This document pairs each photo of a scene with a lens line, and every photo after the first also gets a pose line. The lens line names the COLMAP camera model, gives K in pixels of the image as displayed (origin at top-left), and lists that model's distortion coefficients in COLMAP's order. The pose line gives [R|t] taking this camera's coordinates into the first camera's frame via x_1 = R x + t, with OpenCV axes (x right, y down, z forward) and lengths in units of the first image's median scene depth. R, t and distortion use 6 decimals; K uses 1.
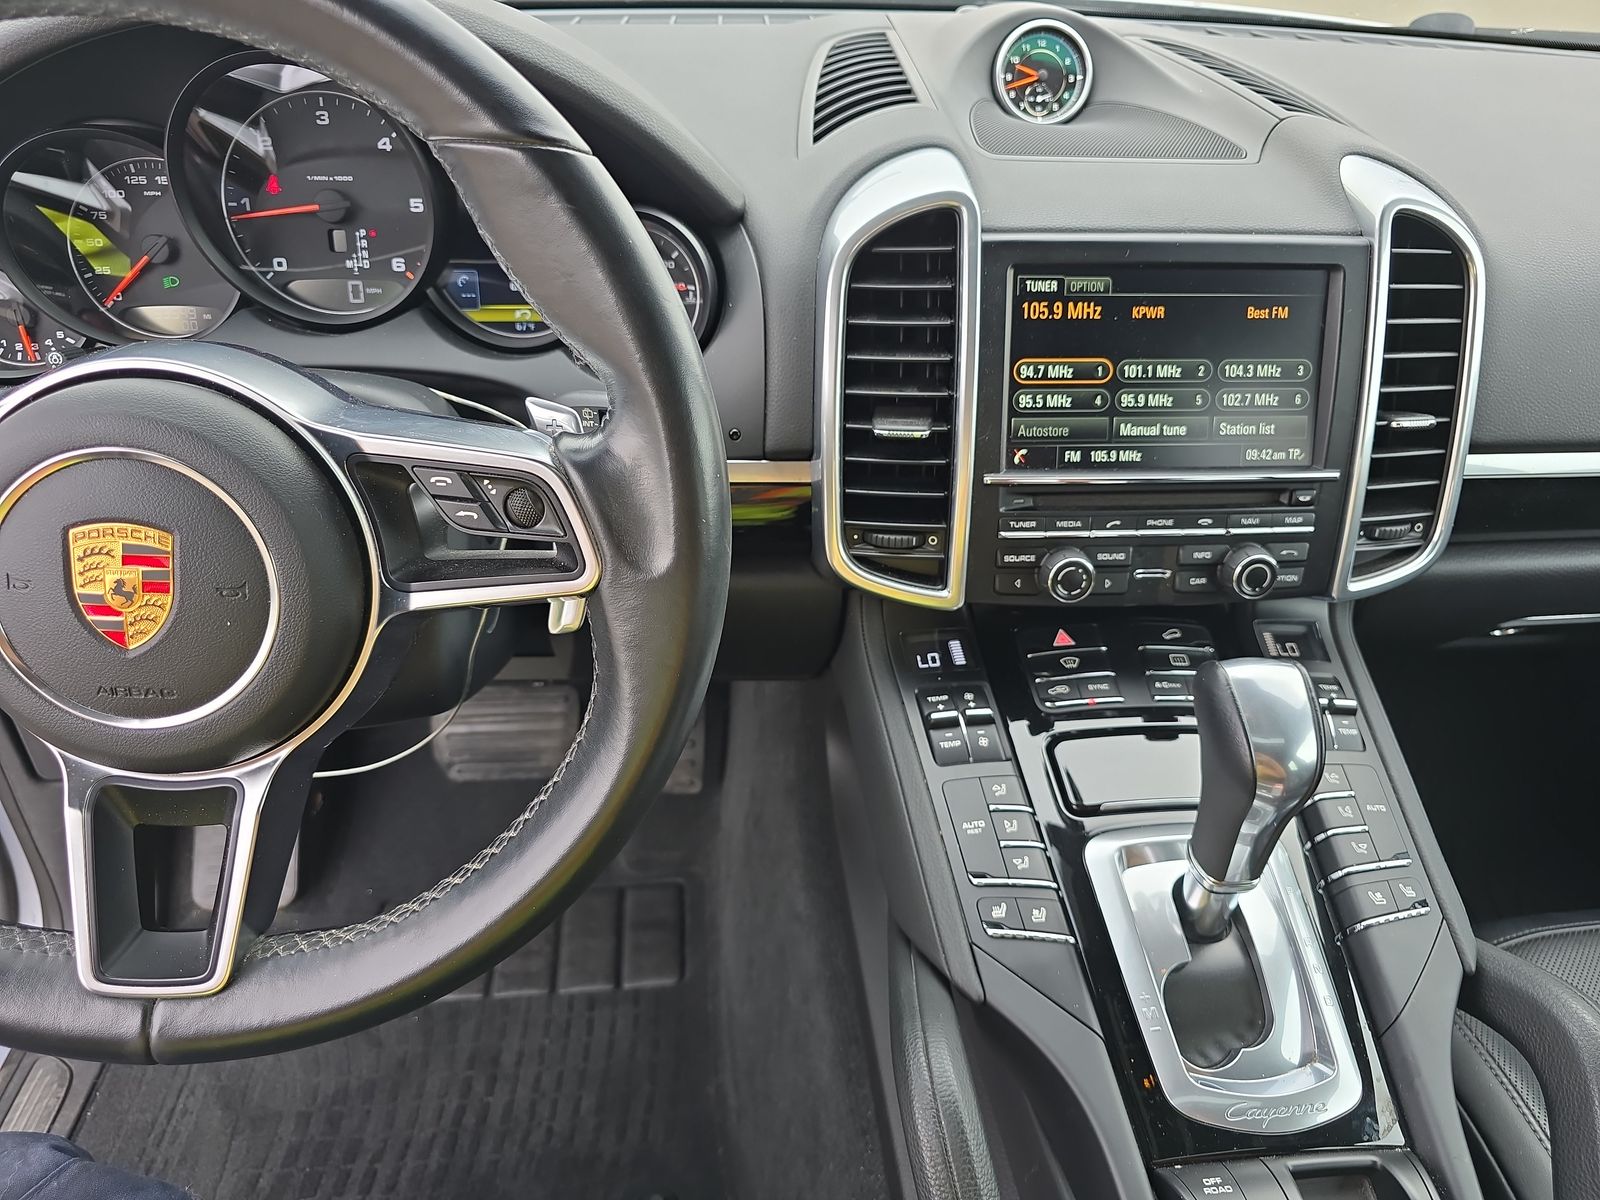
lens RADIAL K [[1113.7, 0, 800.0], [0, 1113.7, 600.0], [0, 0, 1]] dist [0.032279, -0.042618]
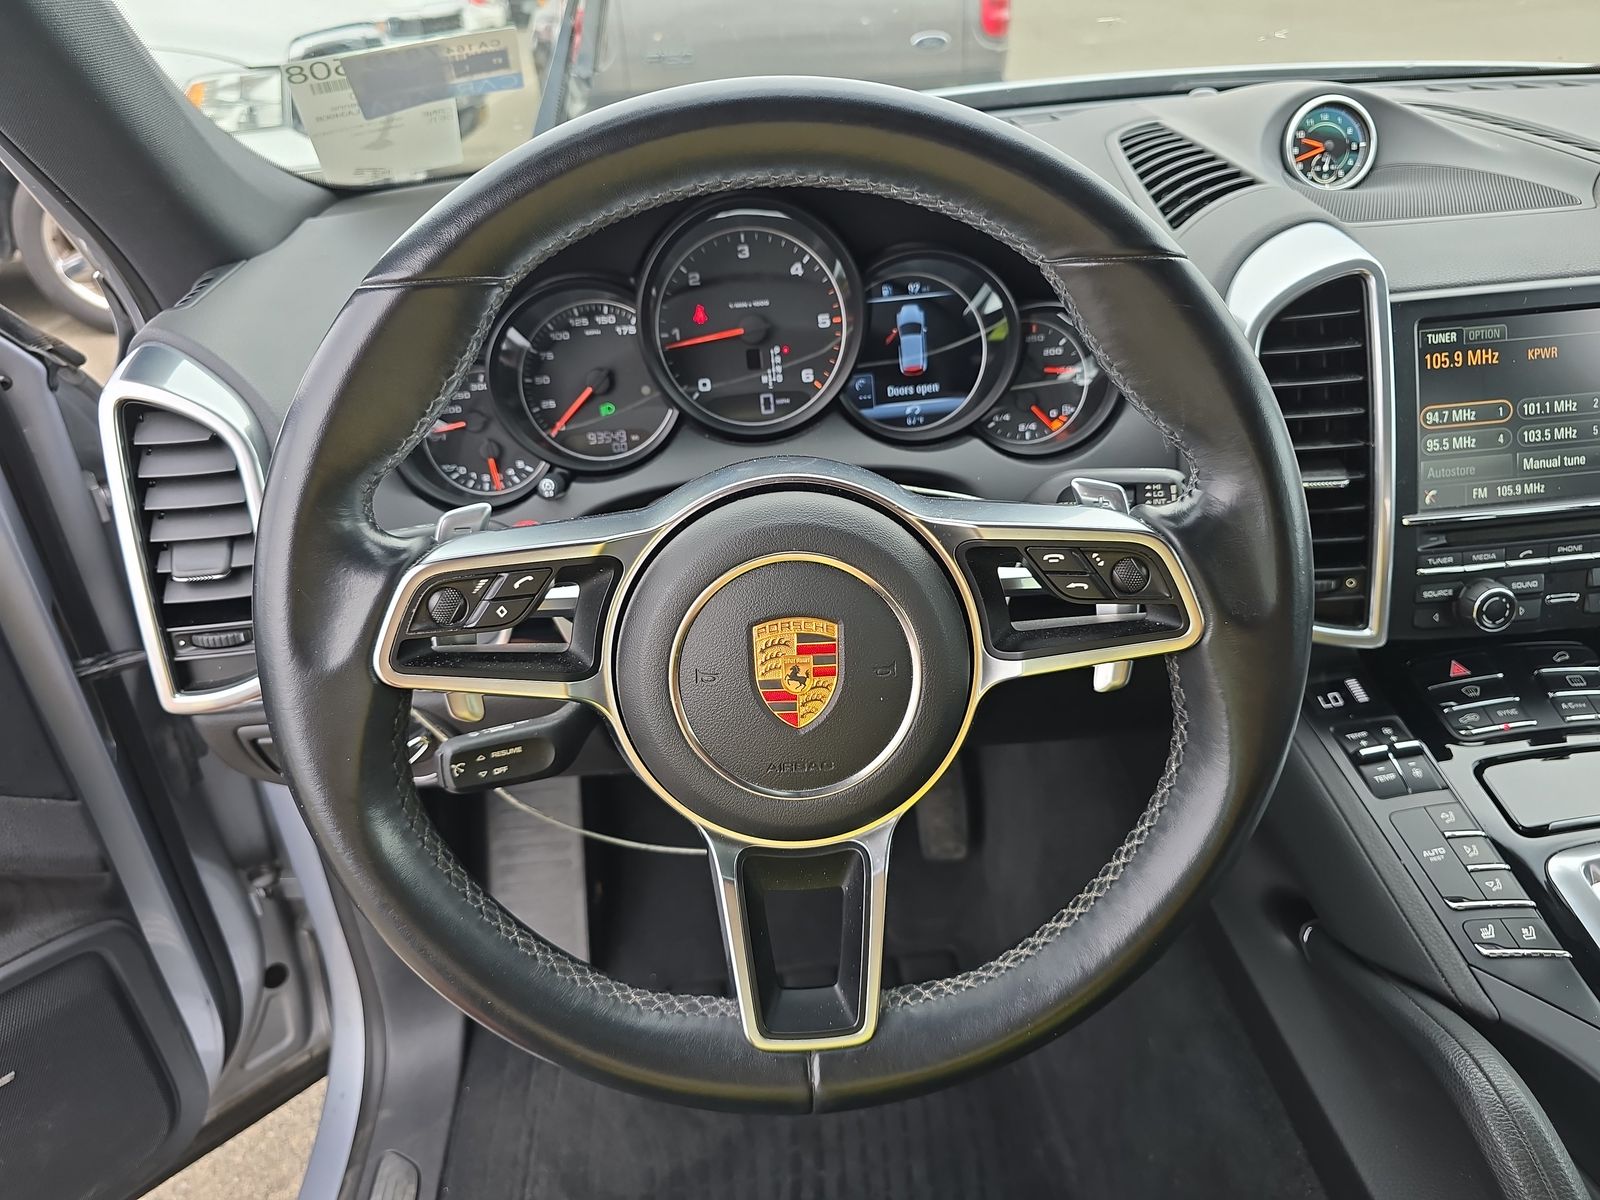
lens RADIAL K [[1113.7, 0, 800.0], [0, 1113.7, 600.0], [0, 0, 1]] dist [0.032279, -0.042618]
pose [[0.995401, -0.080836, -0.051402, -0.340857], [0.077159, 0.994566, -0.069891, -0.003916], [0.056773, 0.065603, 0.996229, -0.081133]]
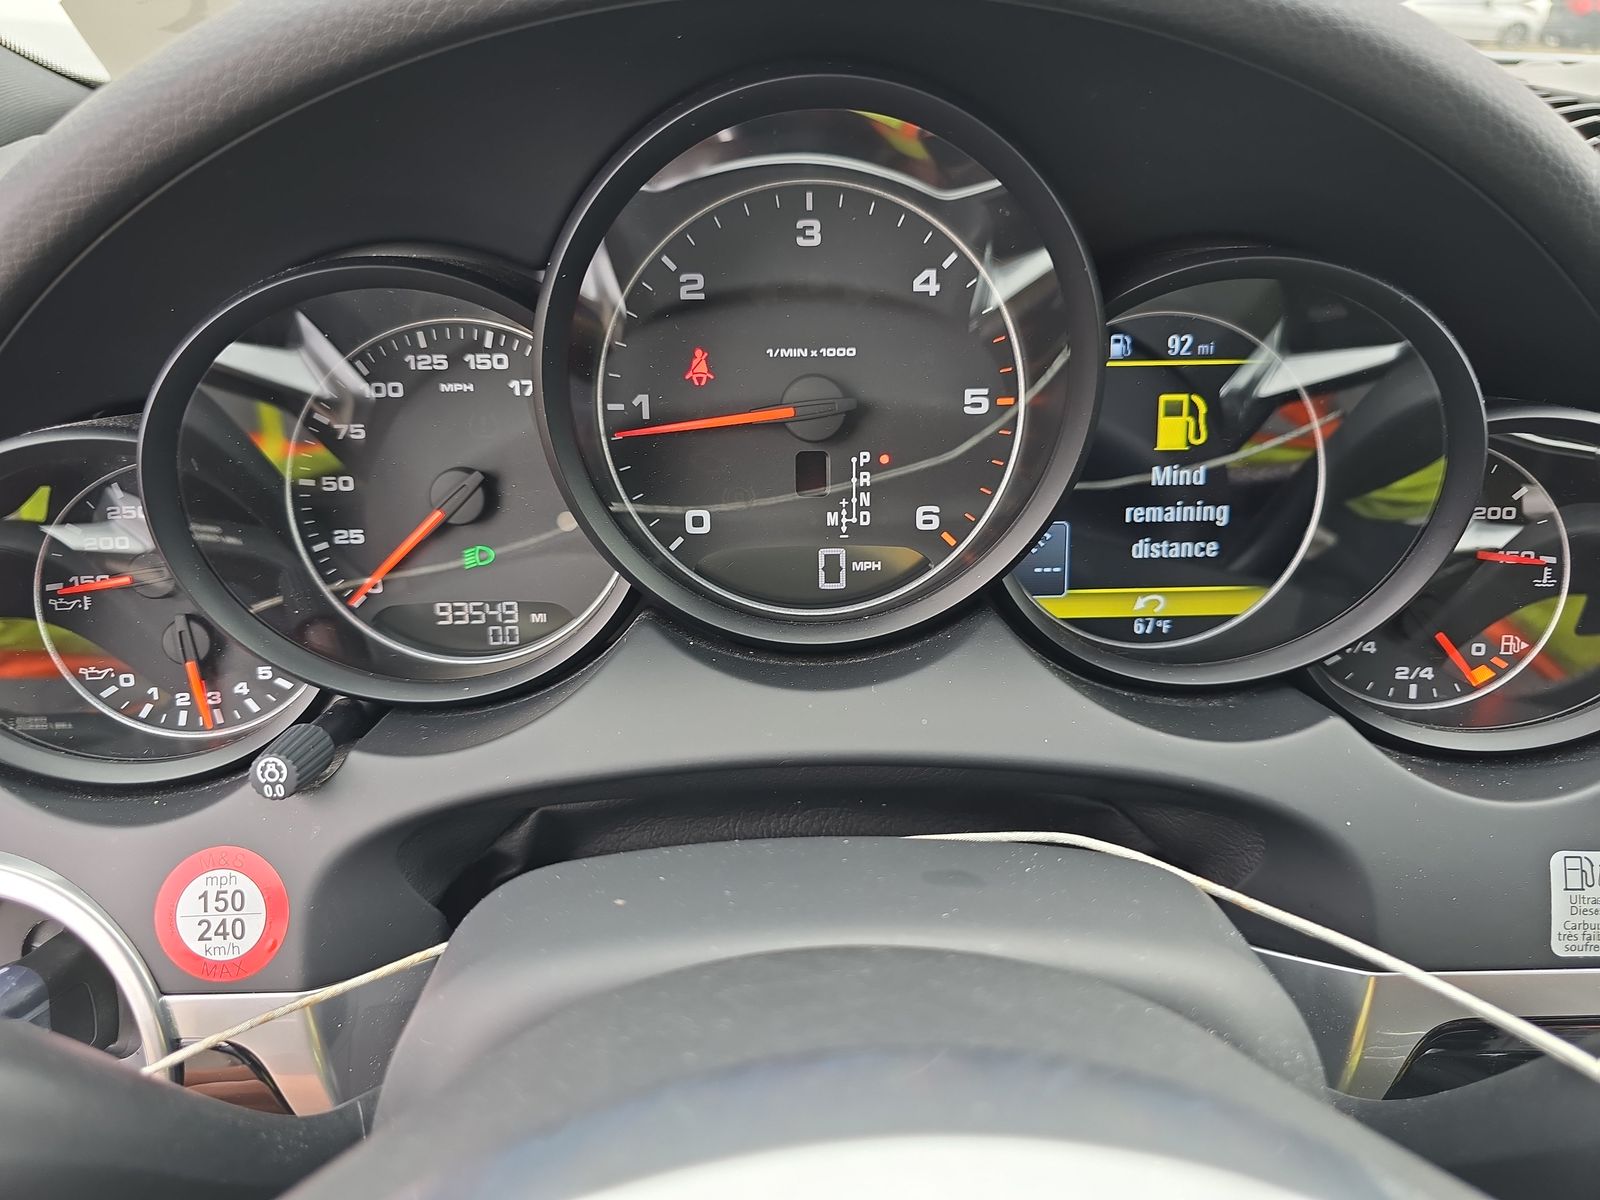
lens RADIAL K [[1162.1, 0, 800.0], [0, 1162.1, 600.0], [0, 0, 1]] dist [0.039796, -0.079341]
pose [[0.997376, 0.000125, -0.072397, -0.393202], [-0.006354, 0.996291, -0.085815, -0.228150], [0.072117, 0.086050, 0.993677, 0.510441]]
